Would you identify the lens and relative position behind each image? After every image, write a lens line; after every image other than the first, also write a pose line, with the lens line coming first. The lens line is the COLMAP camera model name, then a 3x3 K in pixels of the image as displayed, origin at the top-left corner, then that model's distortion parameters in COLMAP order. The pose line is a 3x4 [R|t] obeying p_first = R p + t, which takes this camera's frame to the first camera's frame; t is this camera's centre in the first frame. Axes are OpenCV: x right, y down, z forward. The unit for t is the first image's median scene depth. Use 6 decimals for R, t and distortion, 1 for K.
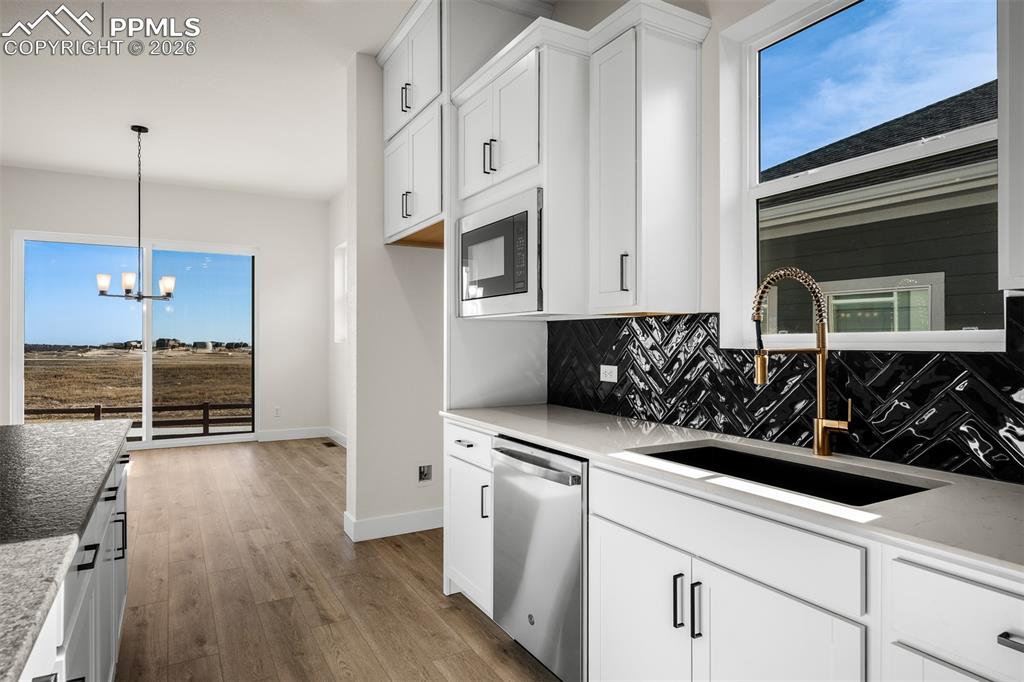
lens RADIAL K [[593.4, 0, 510.4], [0, 593.4, 337.0], [0, 0, 1]] dist [-0.002357, -0.000065]
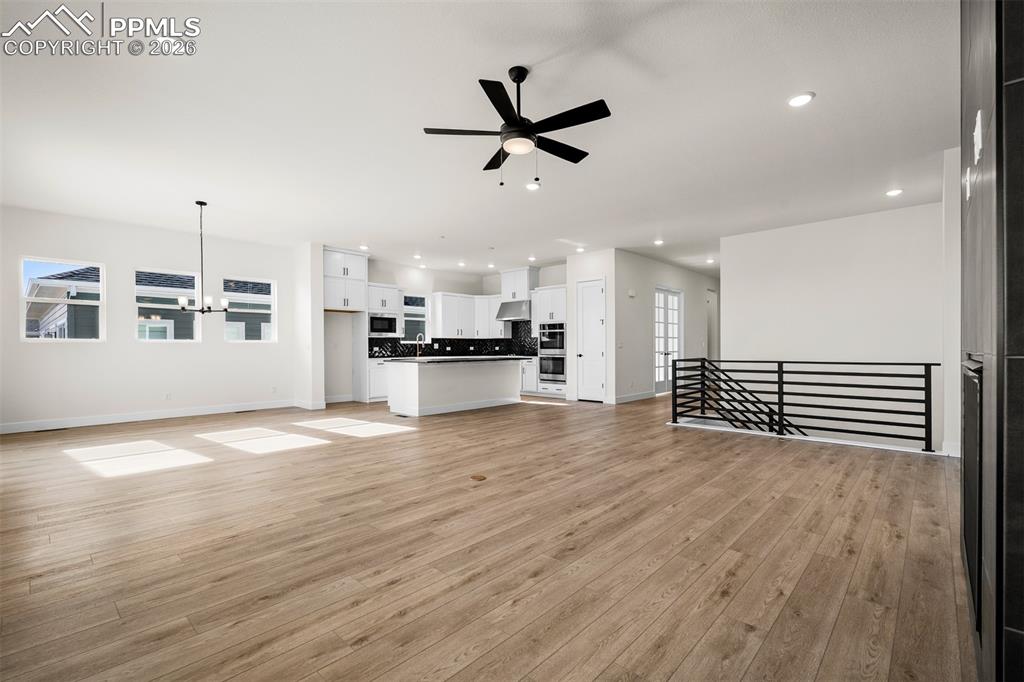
lens RADIAL K [[457.5, 0, 511.2], [0, 457.5, 350.0], [0, 0, 1]] dist [-0.003053, -0.000743]
pose [[-0.292540, 0.000105, 0.956253, -4.193947], [0.004636, 0.999988, 0.001308, 0.079236], [-0.956242, 0.004816, -0.292537, 1.188126]]
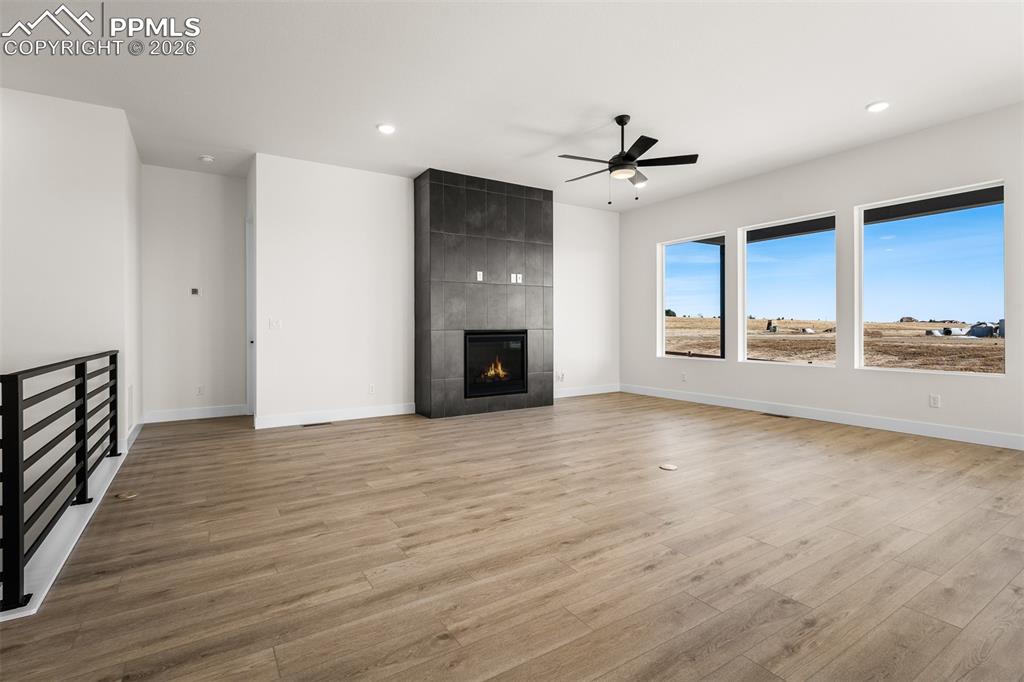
lens RADIAL K [[480.7, 0, 507.6], [0, 480.7, 331.6], [0, 0, 1]] dist [0.000984, 0.000479]
pose [[0.042508, 0.011302, -0.999032, -1.052509], [0.005473, 0.999918, 0.011545, 0.068170], [0.999081, -0.005958, 0.042442, 0.235949]]
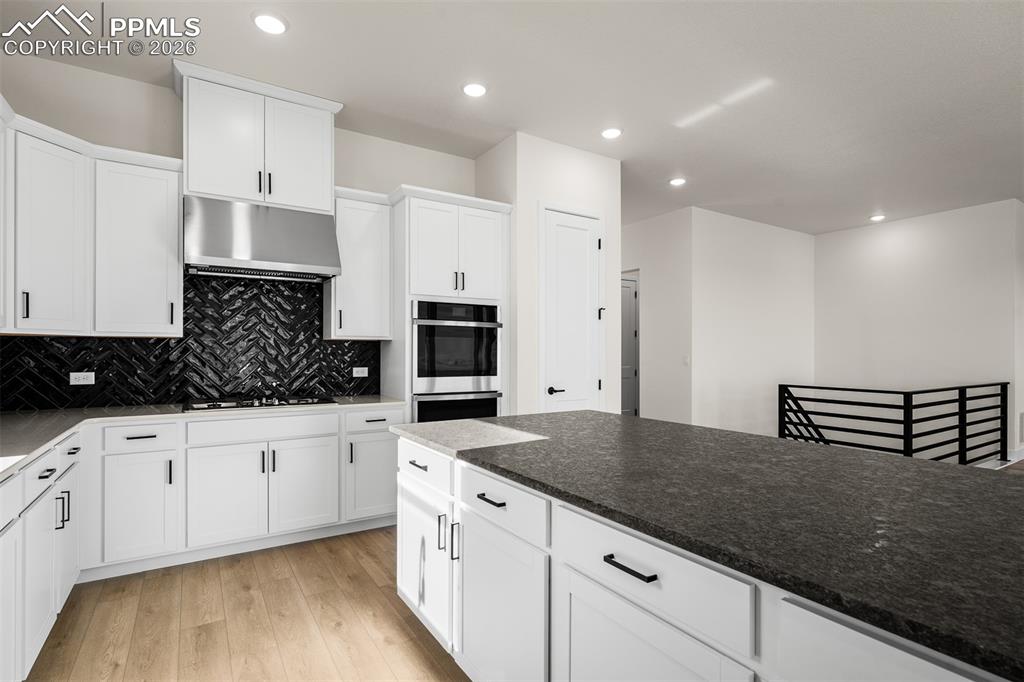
lens RADIAL K [[505.9, 0, 509.3], [0, 505.9, 349.8], [0, 0, 1]] dist [-0.000733, 0.000693]
pose [[-0.999136, -0.000439, -0.041562, -0.367781], [-0.000228, 0.999987, -0.005078, 0.001782], [0.041564, -0.005064, -0.999123, 1.217519]]
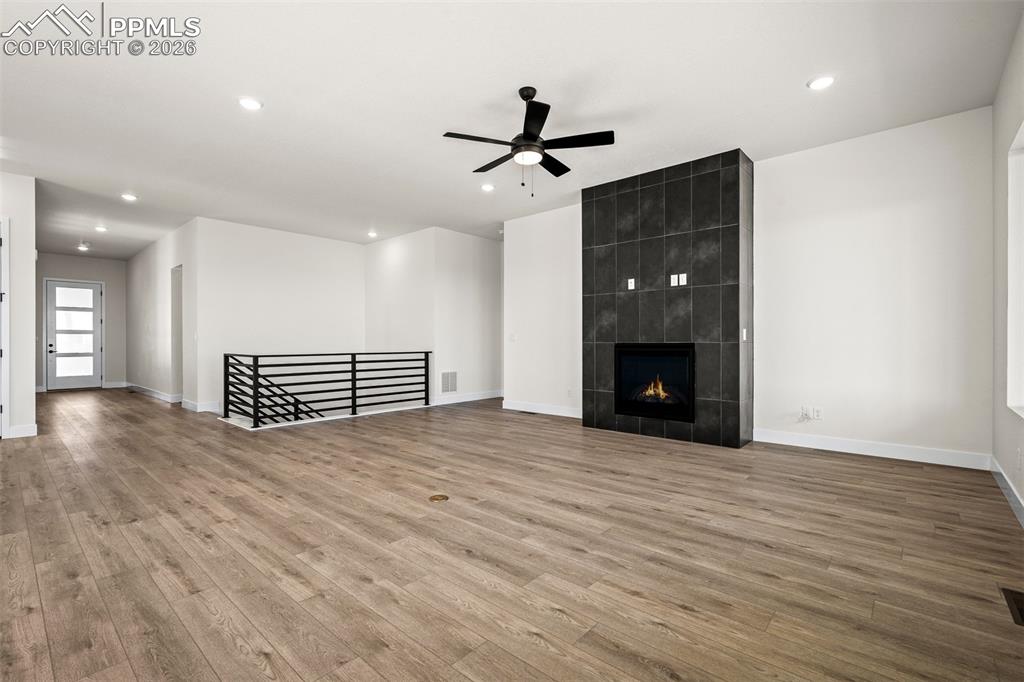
lens RADIAL K [[457.5, 0, 514.9], [0, 457.5, 339.9], [0, 0, 1]] dist [-0.003053, -0.000743]
pose [[-0.947050, 0.004034, -0.321062, -2.389146], [0.005503, 0.999978, -0.003668, 0.079799], [0.321040, -0.005241, -0.947051, 2.164607]]
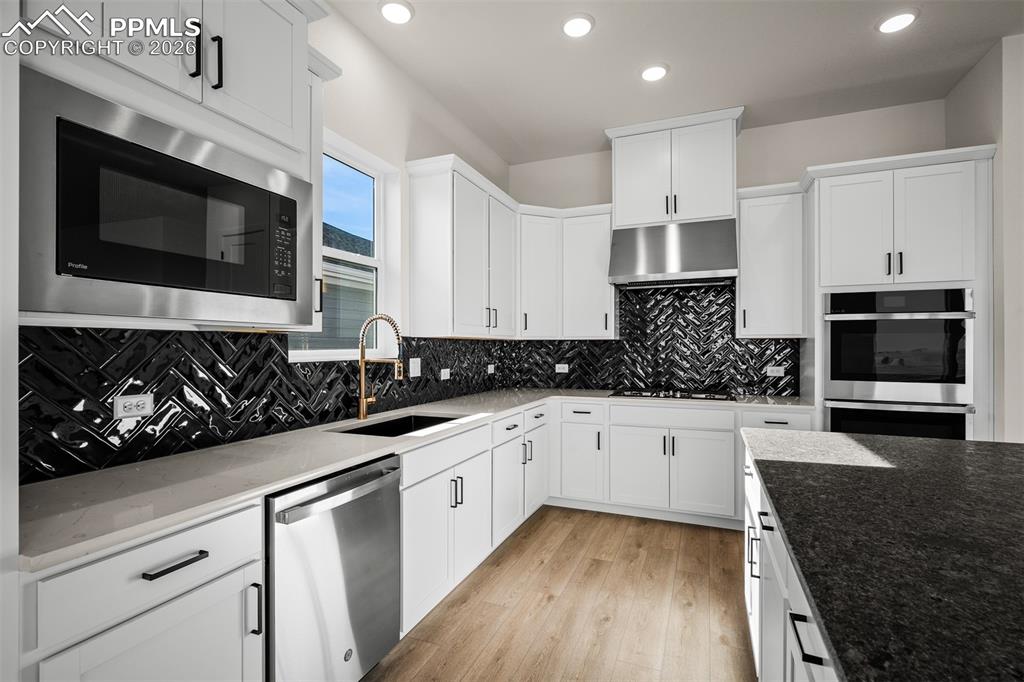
lens RADIAL K [[480.7, 0, 509.2], [0, 480.7, 344.8], [0, 0, 1]] dist [0.000984, 0.000479]
pose [[-0.605854, 0.004335, 0.795564, -0.655957], [0.000643, 0.999987, -0.004959, -0.011113], [-0.795576, -0.002492, -0.605849, 1.135645]]
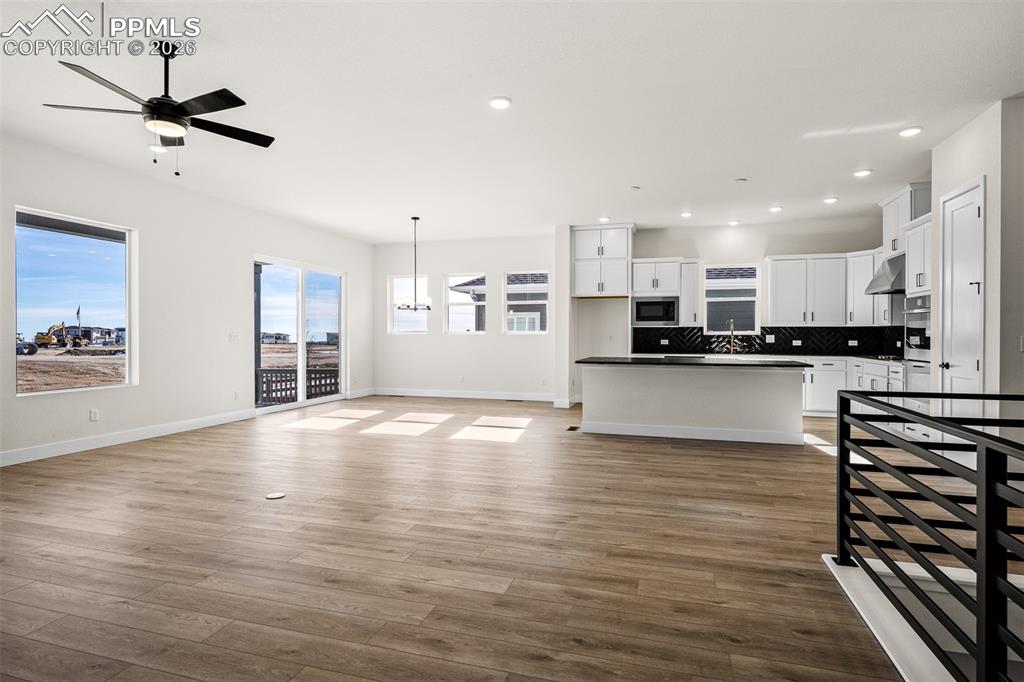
lens RADIAL K [[531.7, 0, 511.6], [0, 531.7, 339.2], [0, 0, 1]] dist [-0.000006, 0.000848]
pose [[0.733573, -0.001599, 0.679608, -3.197549], [-0.005350, 0.999953, 0.008127, 0.025686], [-0.679589, -0.009597, 0.733530, -0.899539]]
